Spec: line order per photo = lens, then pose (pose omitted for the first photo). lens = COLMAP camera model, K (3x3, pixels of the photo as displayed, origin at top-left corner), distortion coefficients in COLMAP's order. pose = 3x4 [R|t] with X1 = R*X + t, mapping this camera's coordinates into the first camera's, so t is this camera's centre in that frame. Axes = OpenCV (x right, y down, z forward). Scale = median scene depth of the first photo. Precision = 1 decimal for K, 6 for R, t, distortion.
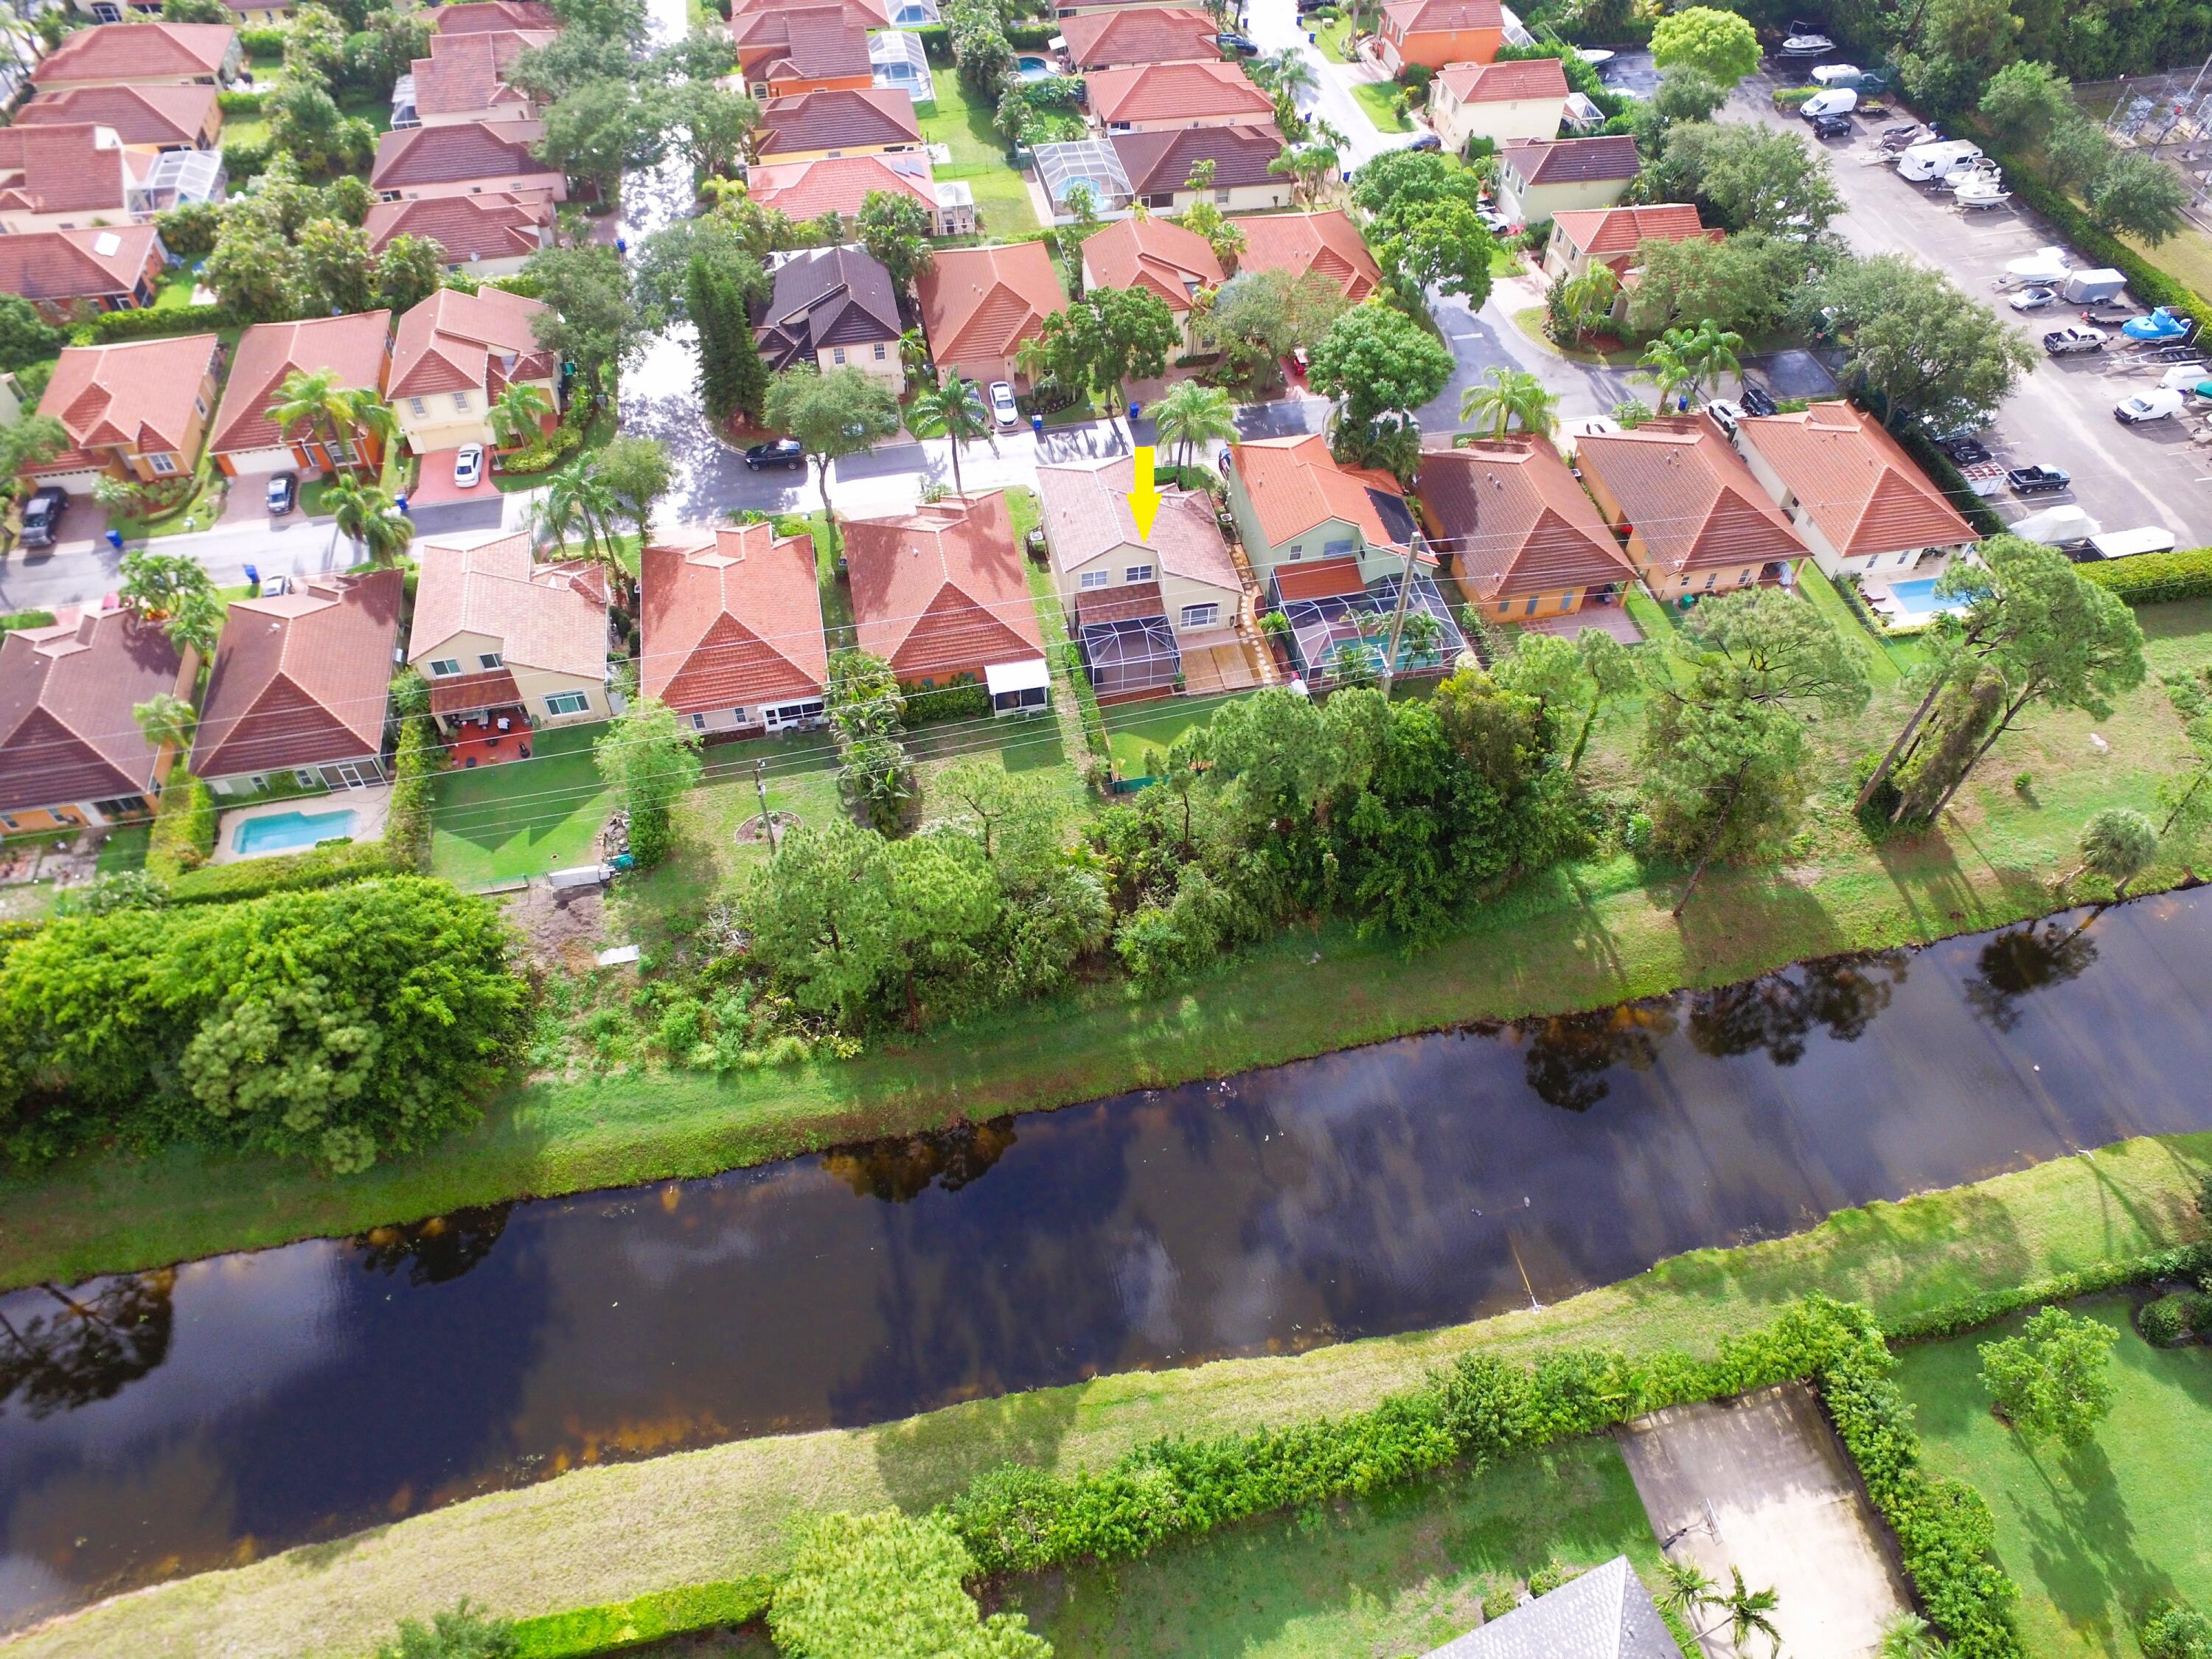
lens RADIAL K [[1493.4, 0, 1118.8], [0, 1493.4, 844.7], [0, 0, 1]] dist [-0.112722, 0.081513]
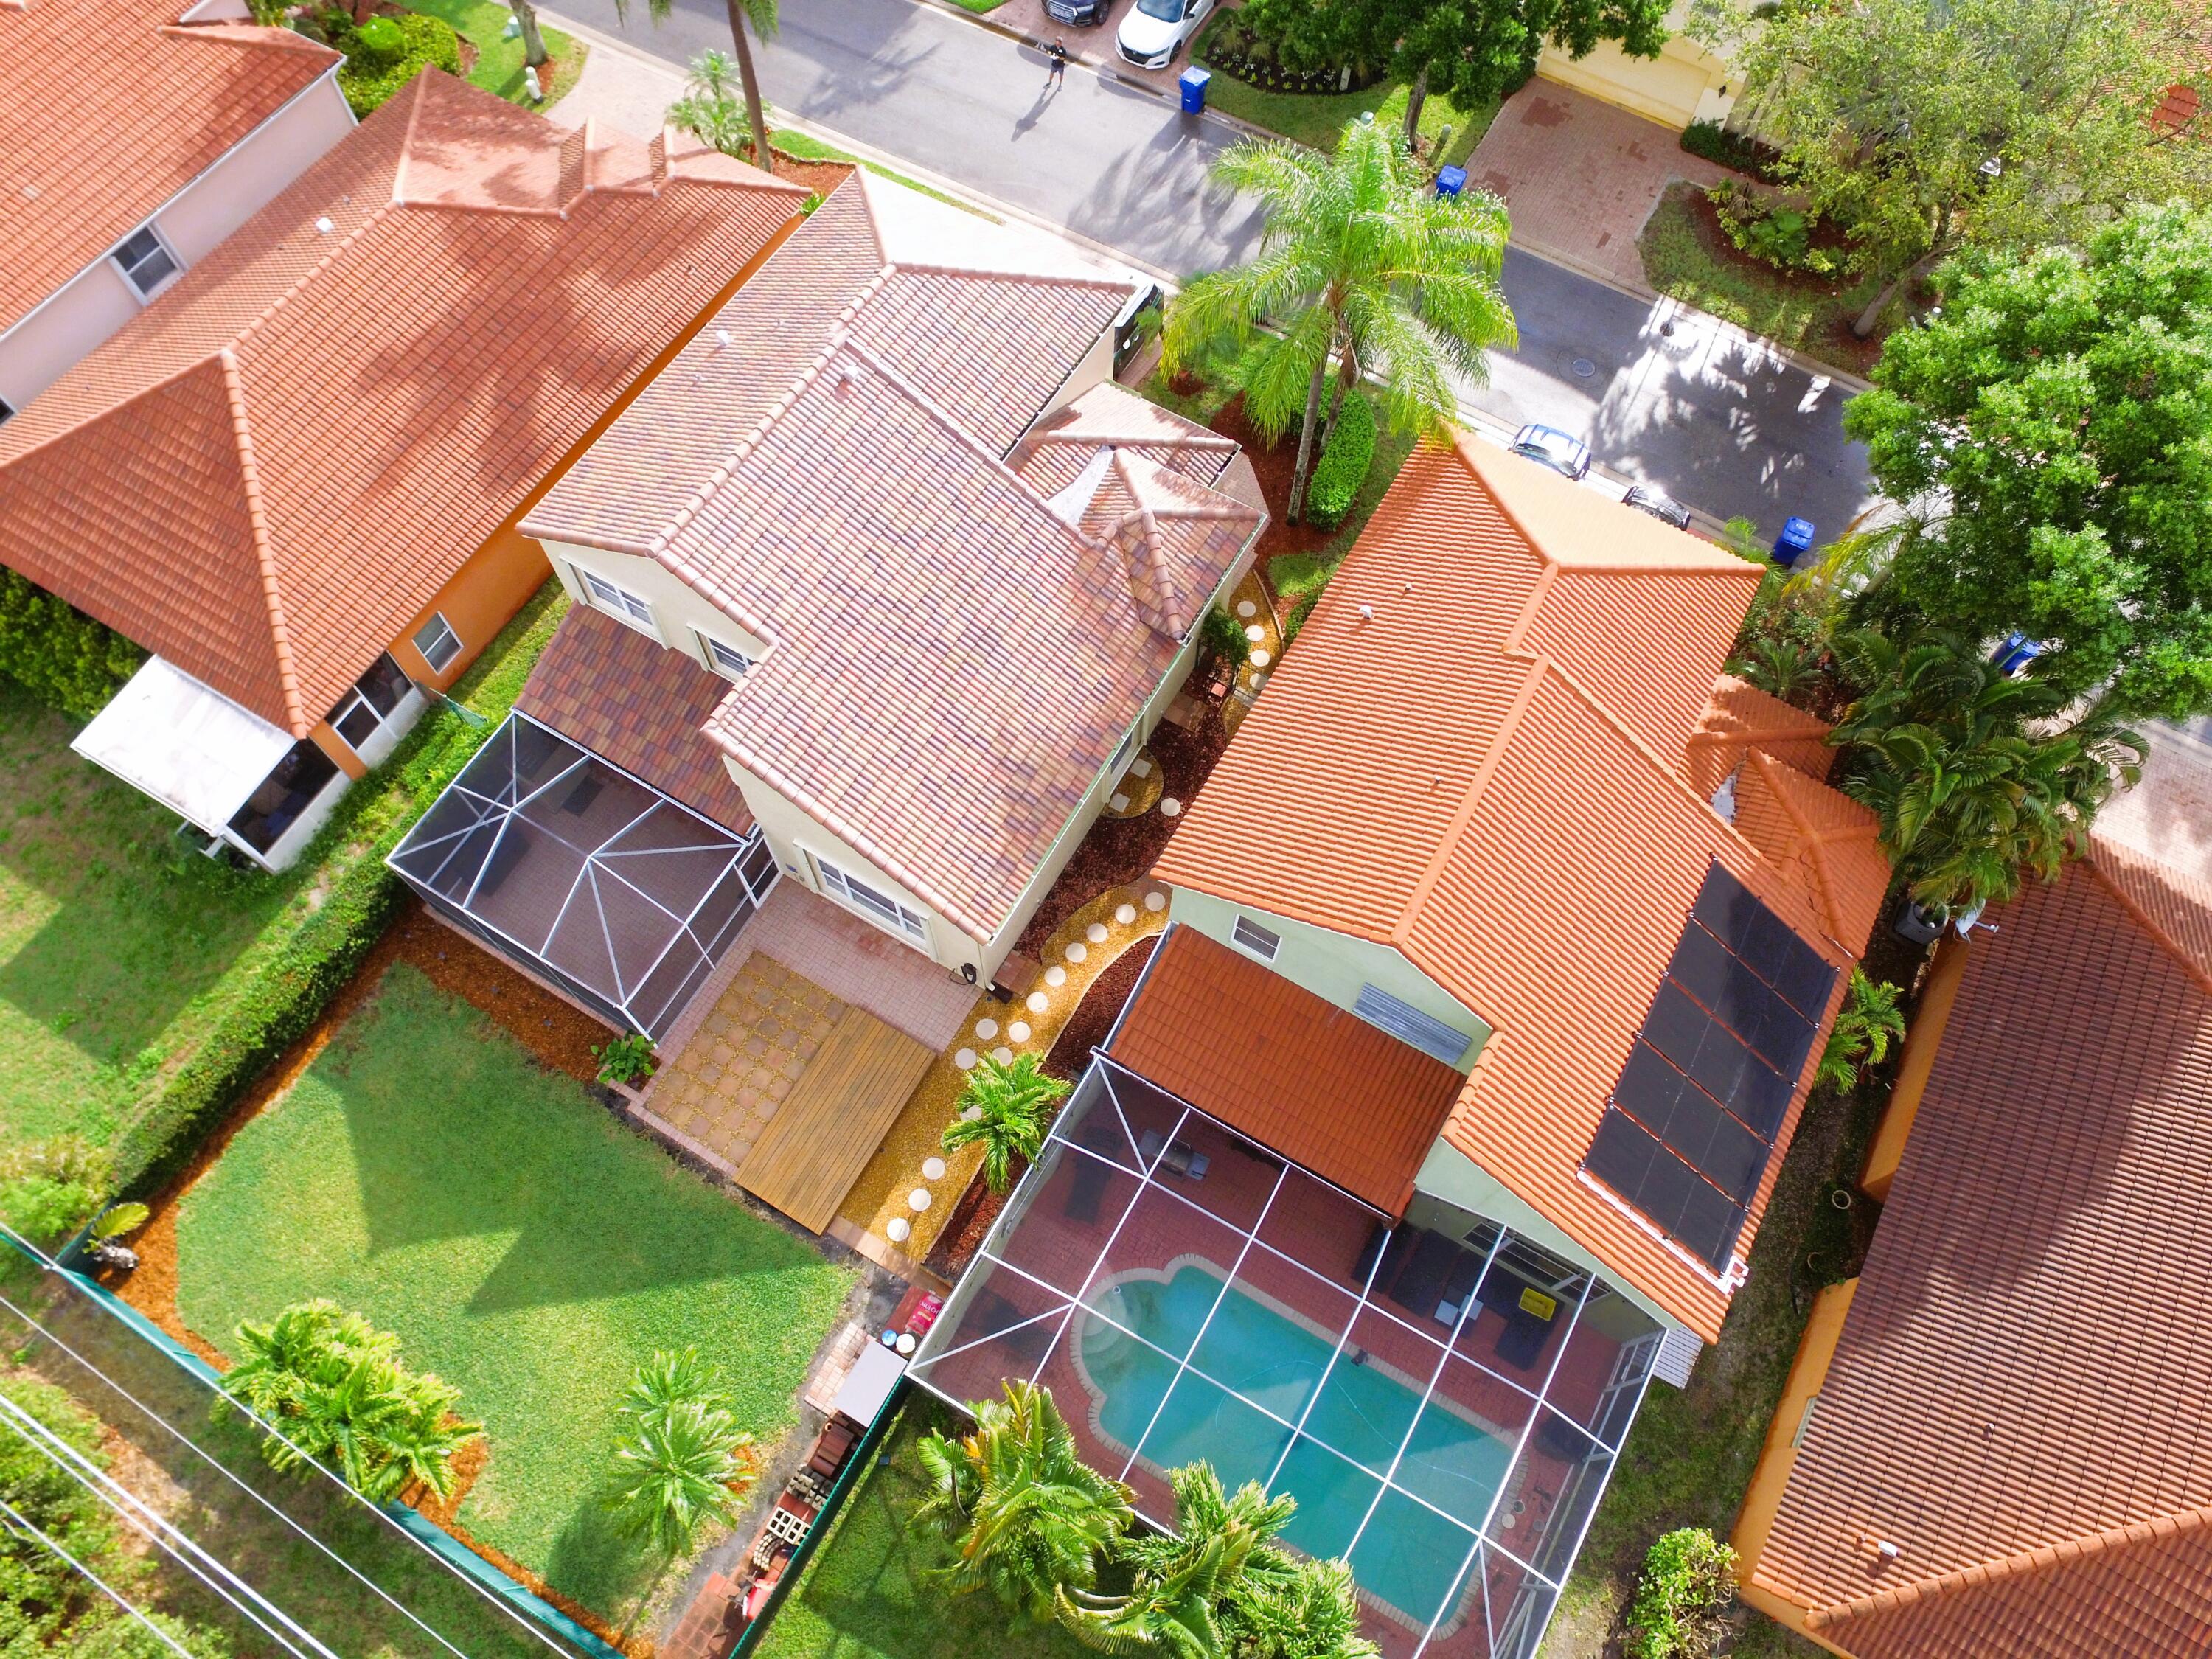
lens RADIAL K [[1493.4, 0, 1112.7], [0, 1493.4, 839.8], [0, 0, 1]] dist [-0.112722, 0.081513]
pose [[0.737998, 0.606987, -0.294831, 0.157128], [-0.529063, 0.791666, 0.305544, -0.259612], [0.418869, -0.069507, 0.905383, 0.715877]]
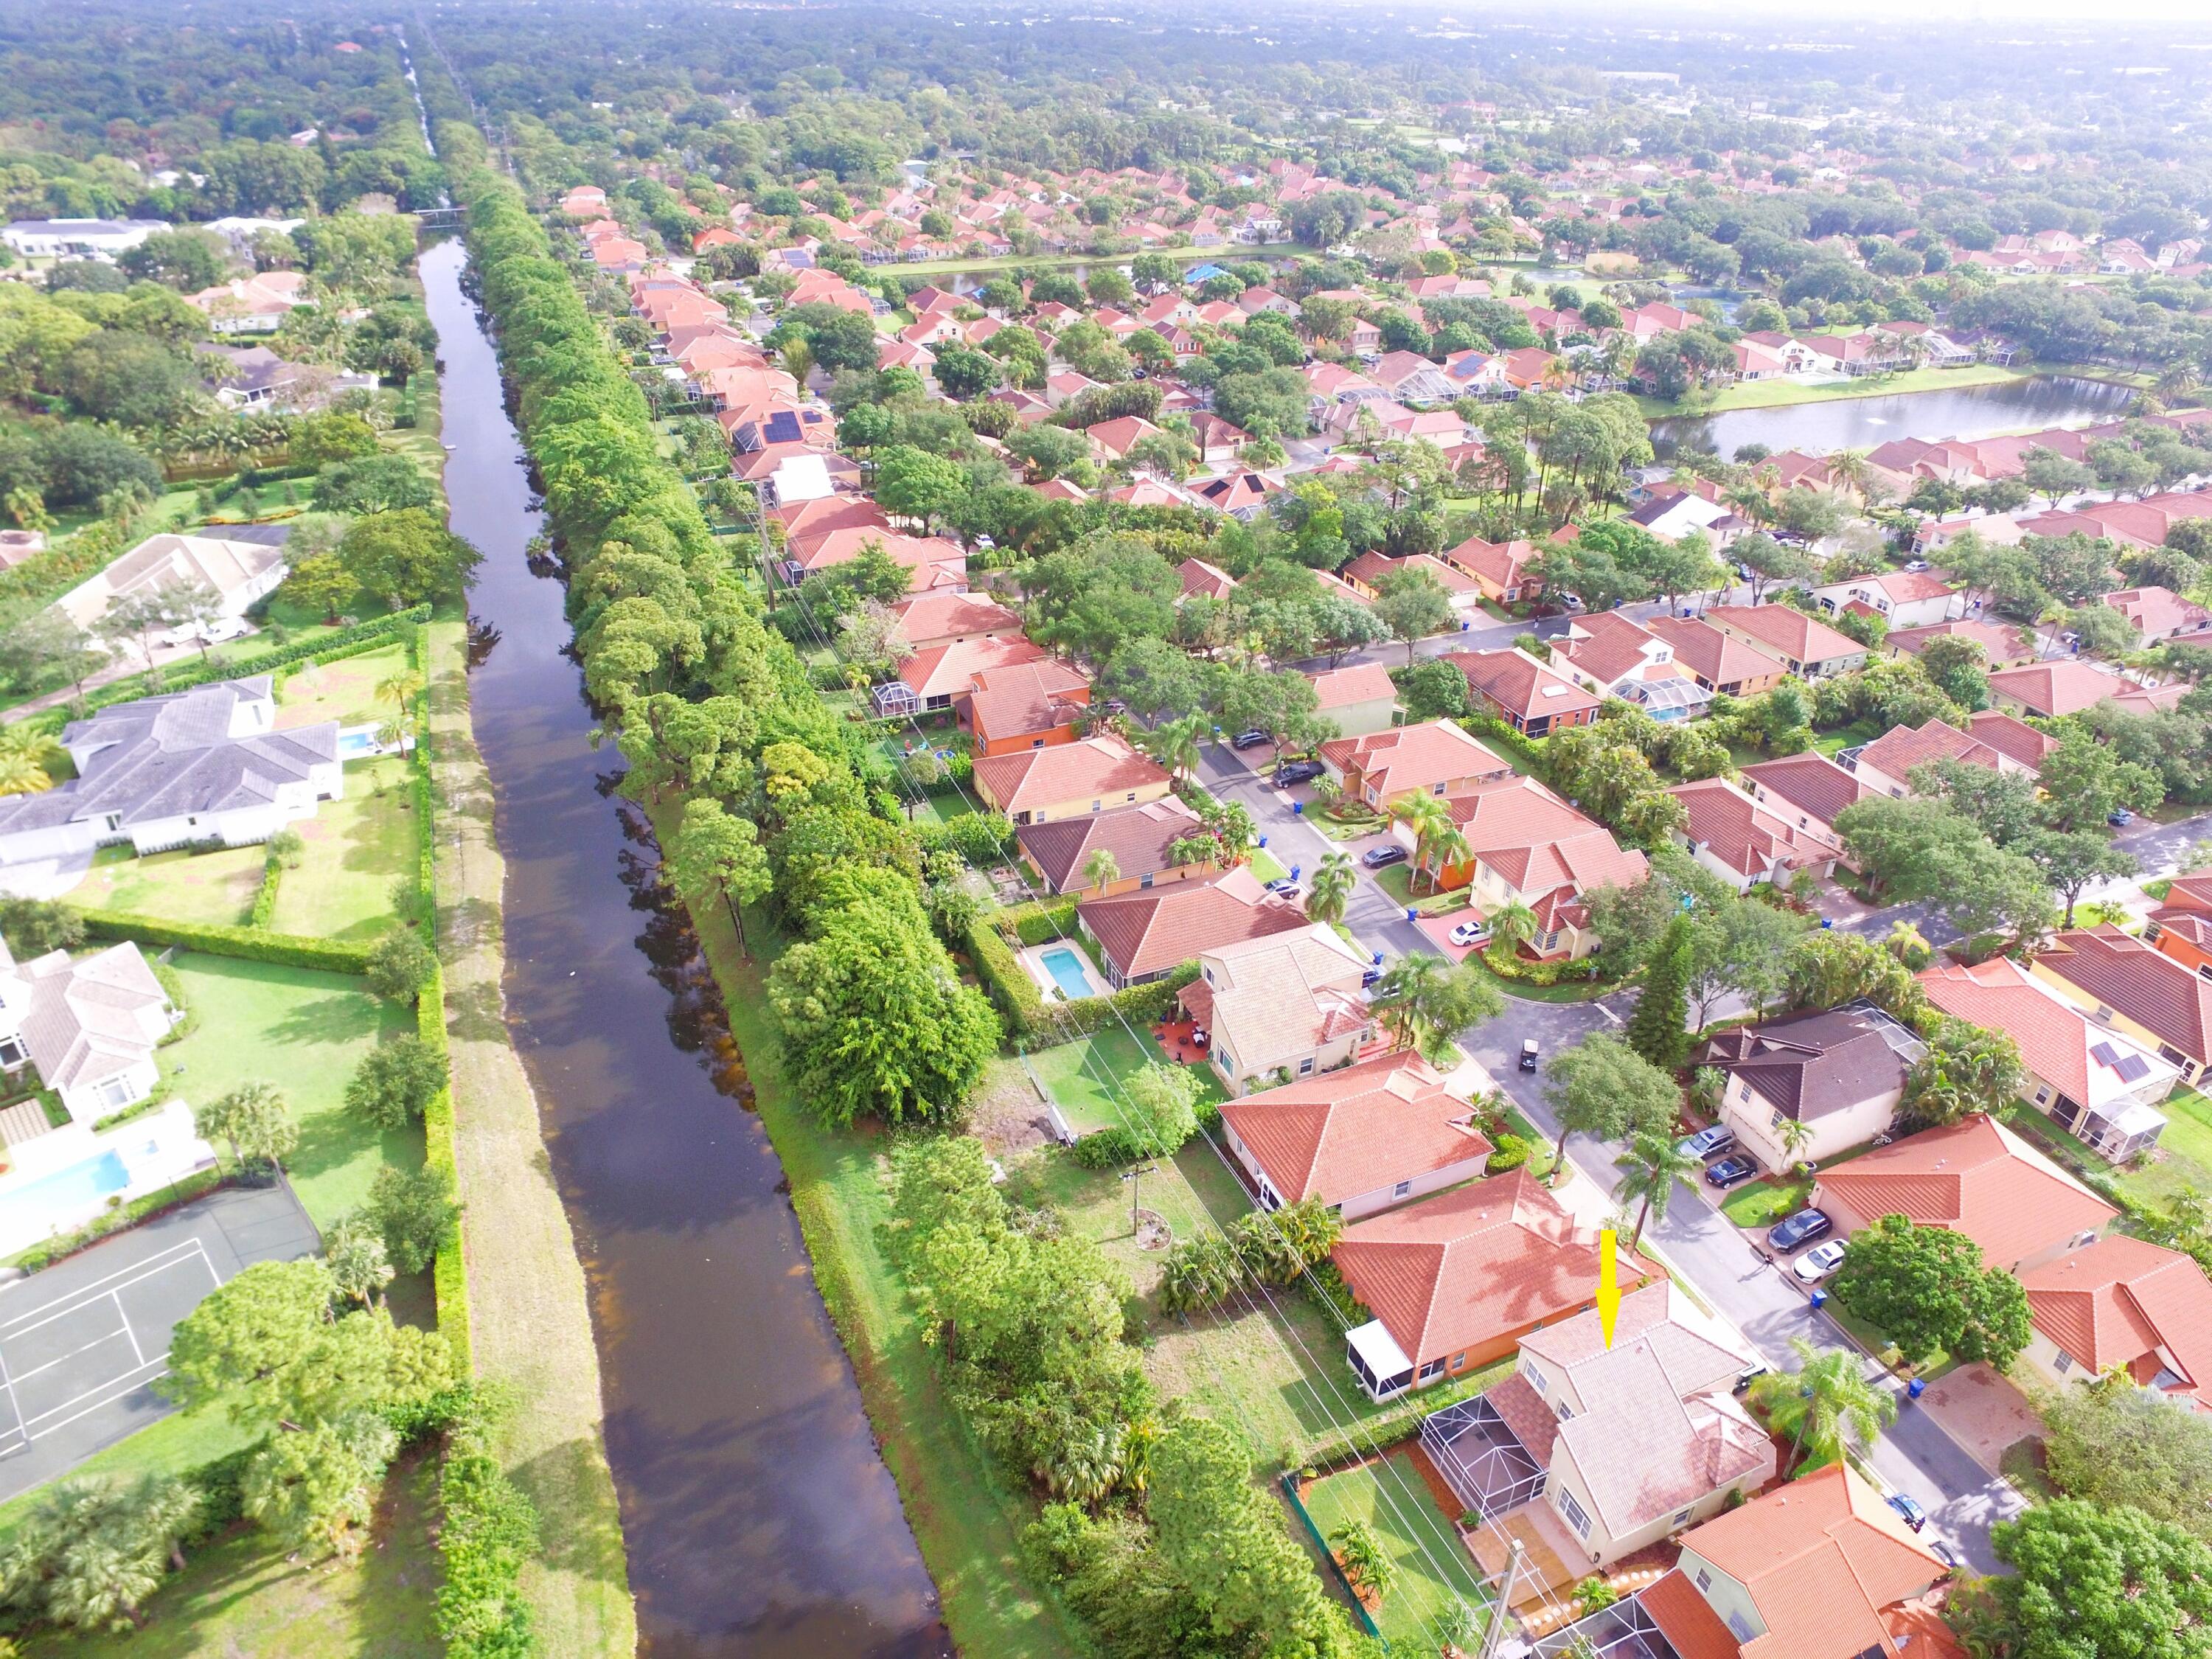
lens RADIAL K [[1493.4, 0, 1123.8], [0, 1493.4, 834.1], [0, 0, 1]] dist [-0.112722, 0.081513]
pose [[0.199077, 0.488708, -0.849431, 0.467444], [-0.772688, 0.611411, 0.170675, -0.306571], [0.602762, 0.622367, 0.499337, 0.214271]]
